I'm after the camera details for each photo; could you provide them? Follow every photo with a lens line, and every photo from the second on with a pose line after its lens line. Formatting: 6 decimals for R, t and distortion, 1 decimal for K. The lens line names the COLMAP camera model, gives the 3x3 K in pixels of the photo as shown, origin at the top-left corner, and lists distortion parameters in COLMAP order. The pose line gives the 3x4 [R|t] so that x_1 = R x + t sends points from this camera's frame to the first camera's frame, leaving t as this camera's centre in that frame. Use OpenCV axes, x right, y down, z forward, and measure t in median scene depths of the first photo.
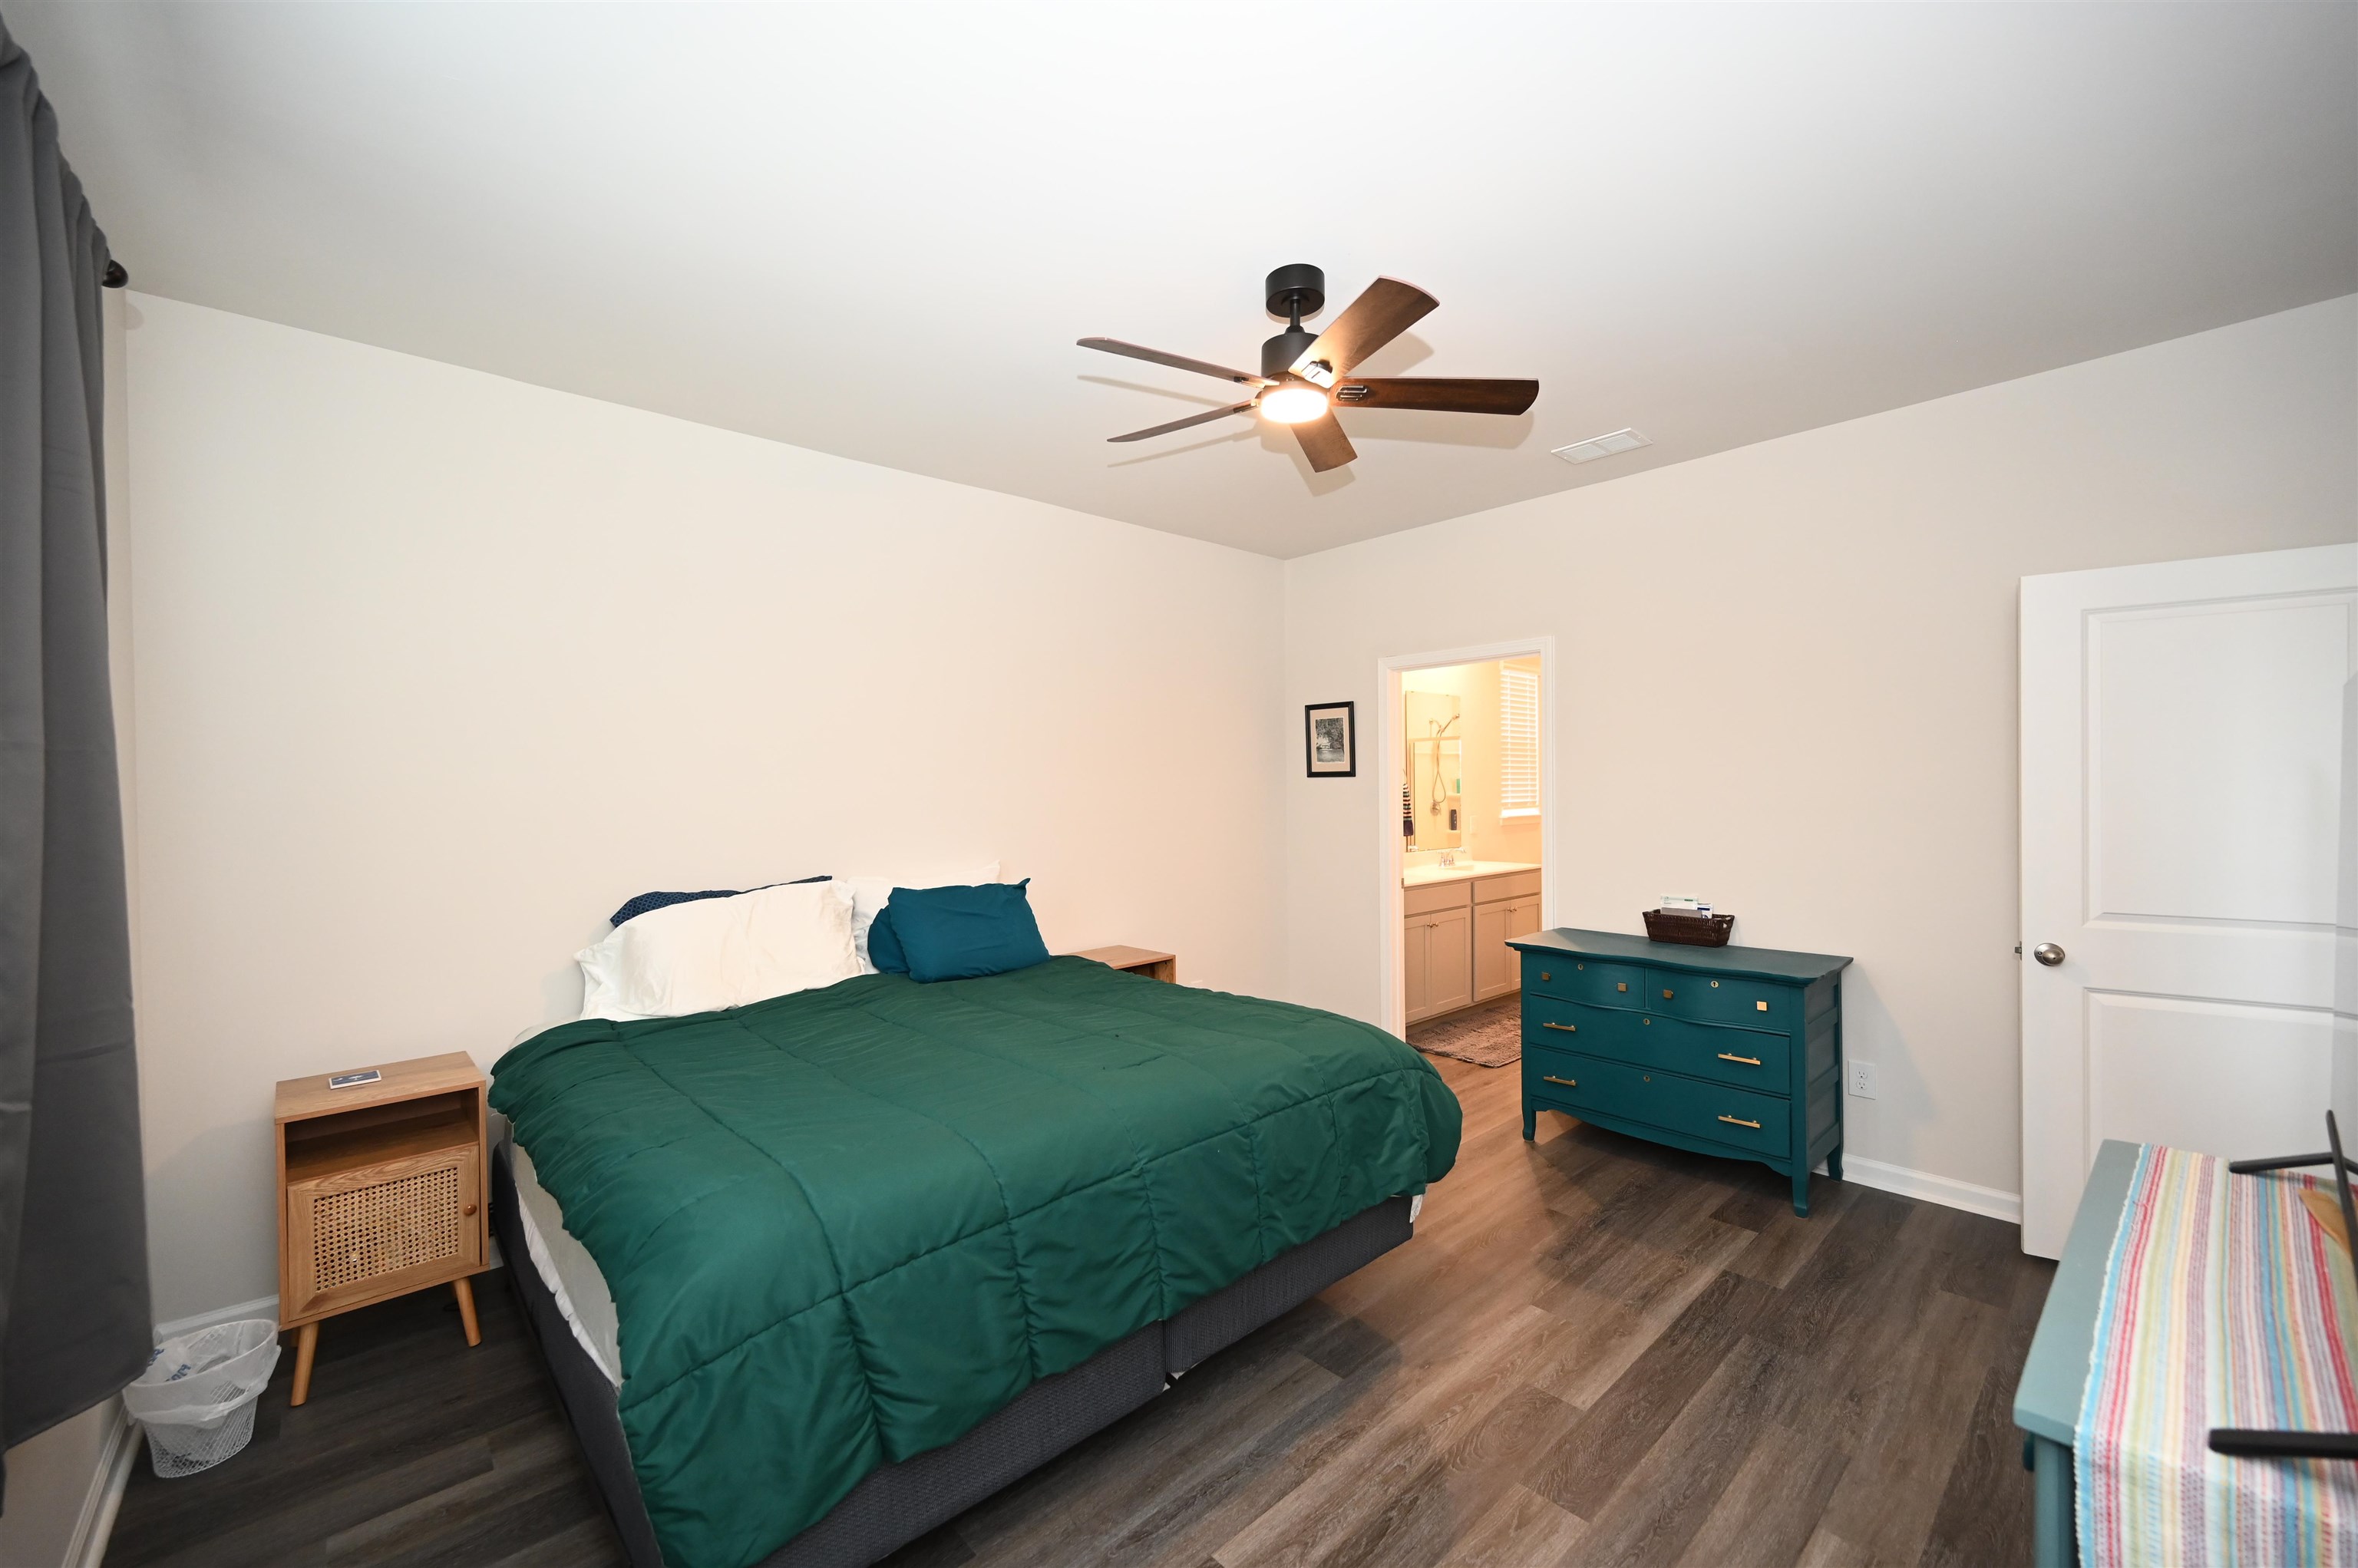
lens RADIAL K [[931.3, 0, 1179.0], [0, 931.3, 784.0], [0, 0, 1]] dist [-0.000300, -0.000014]
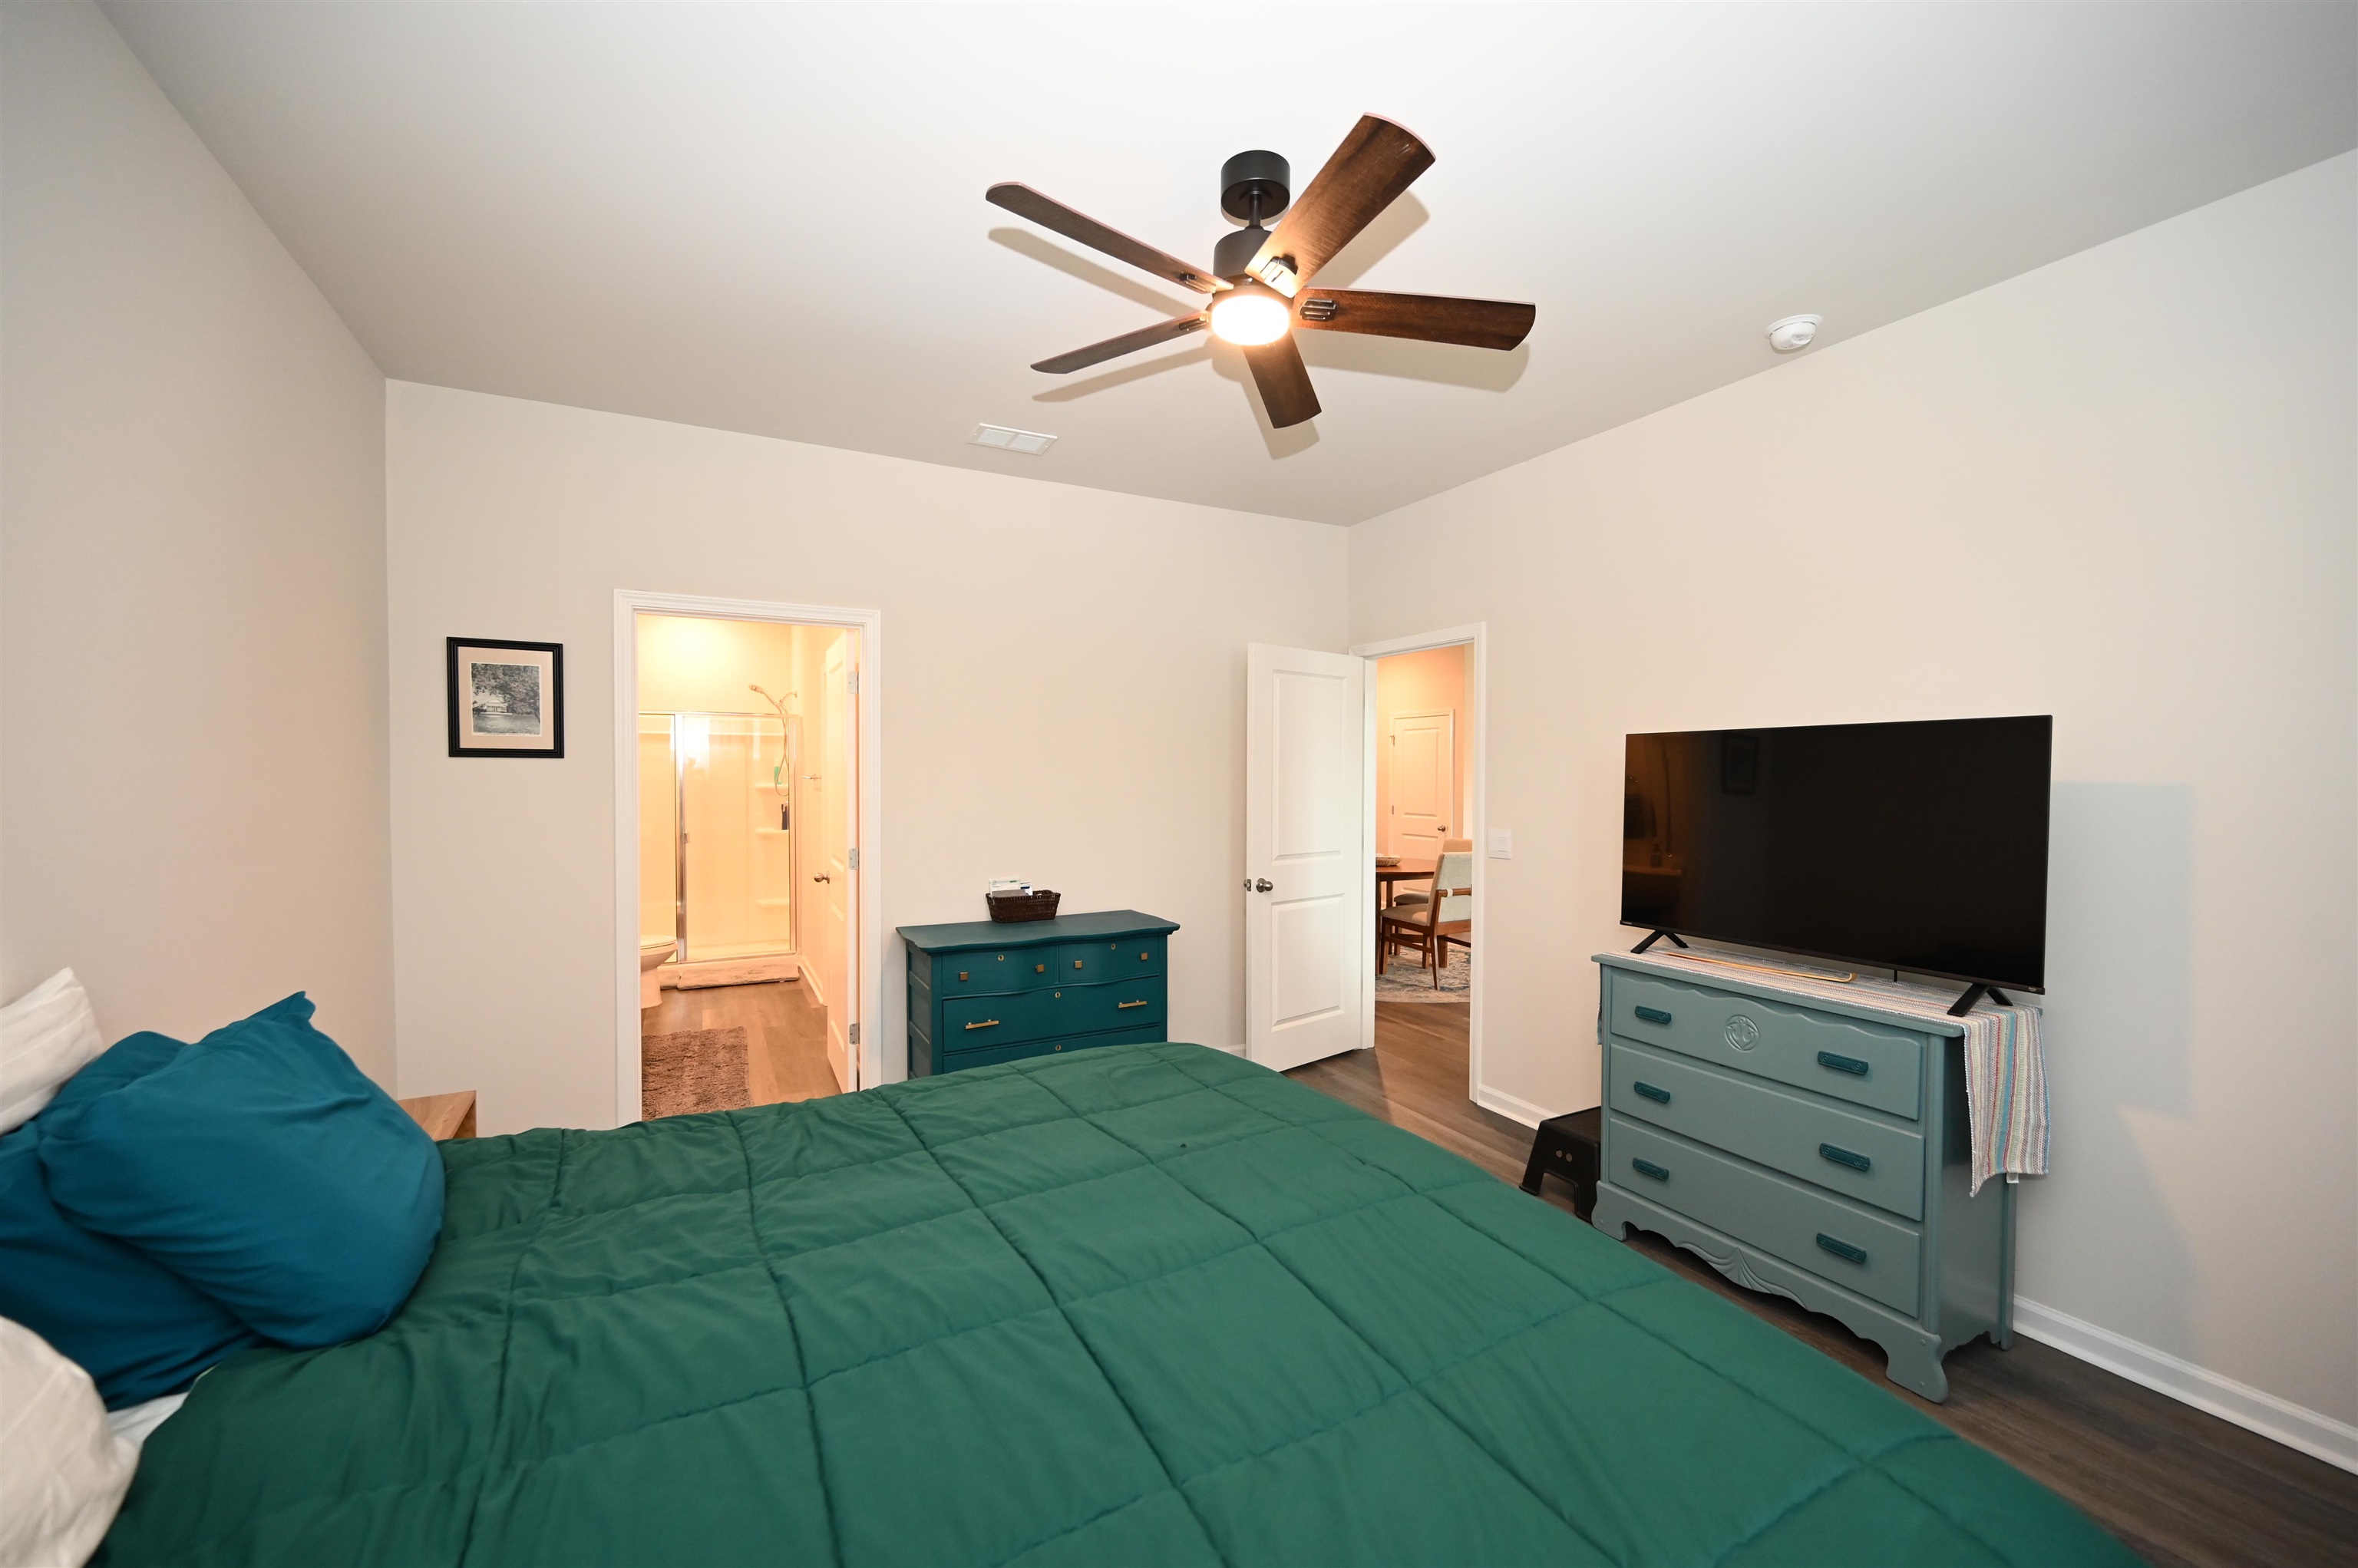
lens RADIAL K [[931.3, 0, 1179.0], [0, 931.3, 784.0], [0, 0, 1]] dist [-0.000300, -0.000014]
pose [[0.261867, 0.000575, 0.965104, -0.635097], [-0.008298, 0.999964, 0.001655, 0.011281], [-0.965068, -0.008442, 0.261862, 0.754096]]
